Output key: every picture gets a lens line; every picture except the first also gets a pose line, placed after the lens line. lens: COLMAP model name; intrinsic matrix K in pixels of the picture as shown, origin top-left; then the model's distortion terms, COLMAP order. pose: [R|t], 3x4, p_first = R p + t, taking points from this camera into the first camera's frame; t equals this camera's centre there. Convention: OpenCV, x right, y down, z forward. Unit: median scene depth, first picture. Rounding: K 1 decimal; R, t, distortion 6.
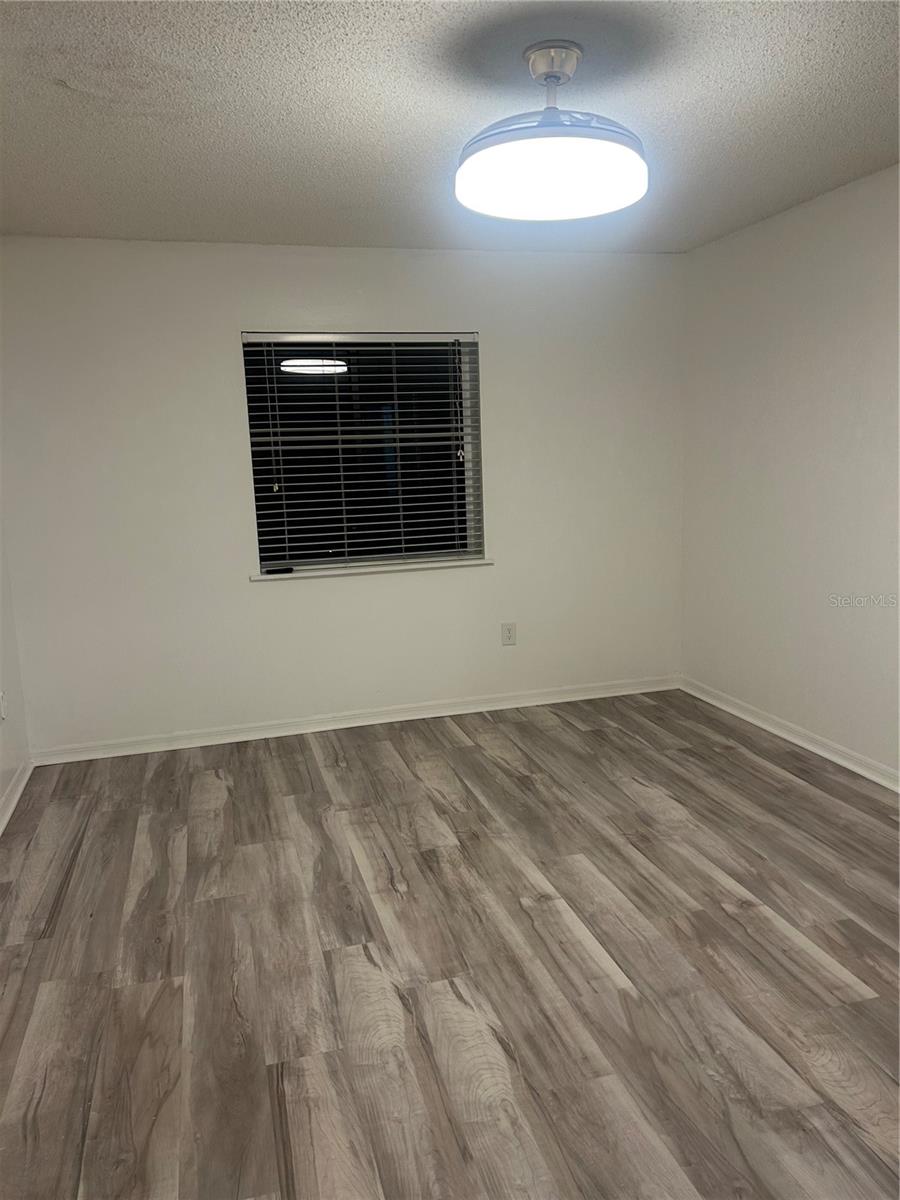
lens RADIAL K [[898.7, 0, 450.0], [0, 898.7, 599.5], [0, 0, 1]] dist [0.053374, -0.065342]
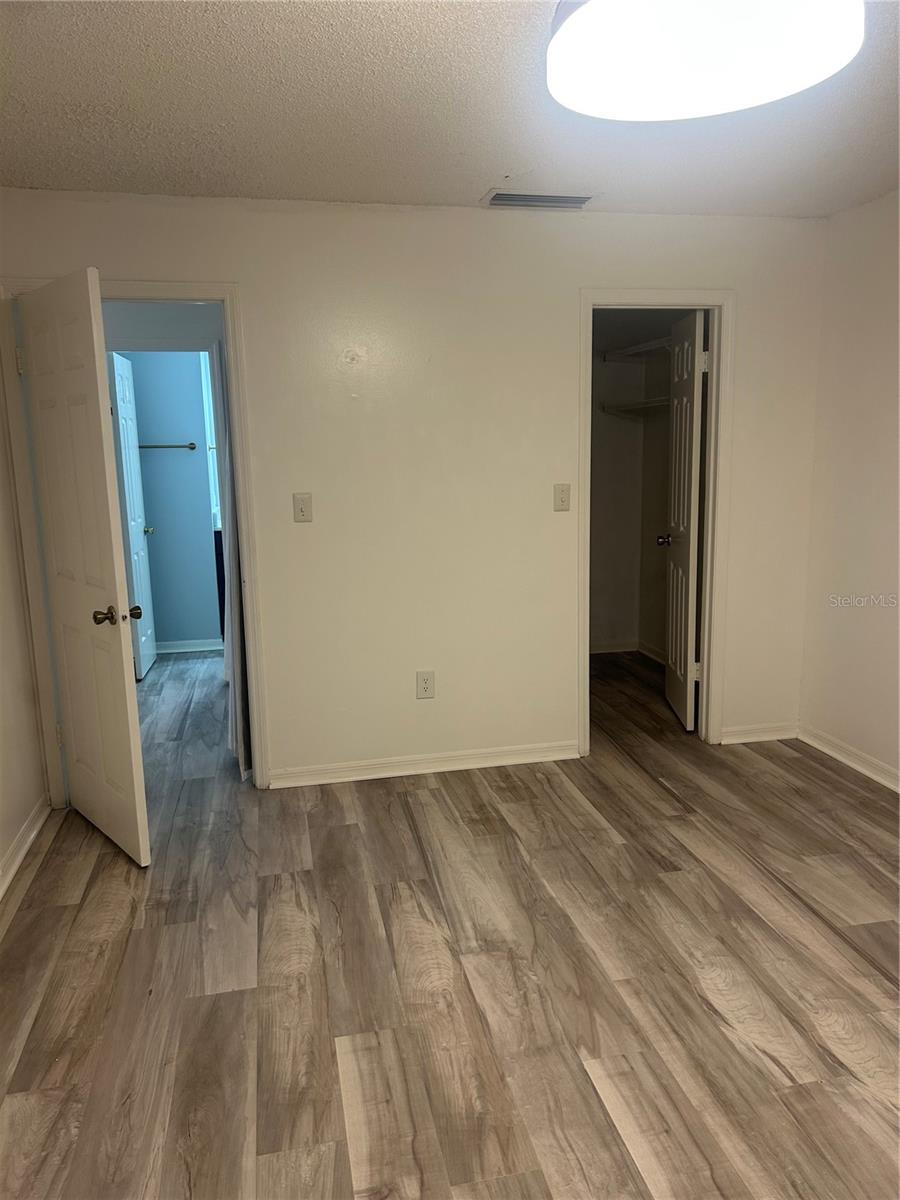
lens RADIAL K [[898.7, 0, 451.3], [0, 898.7, 600.9], [0, 0, 1]] dist [0.053374, -0.065342]
pose [[-0.996535, 0.039431, 0.073233, 0.261263], [0.061312, 0.943224, 0.326449, -0.331280], [-0.056203, 0.329808, -0.942374, 1.800624]]
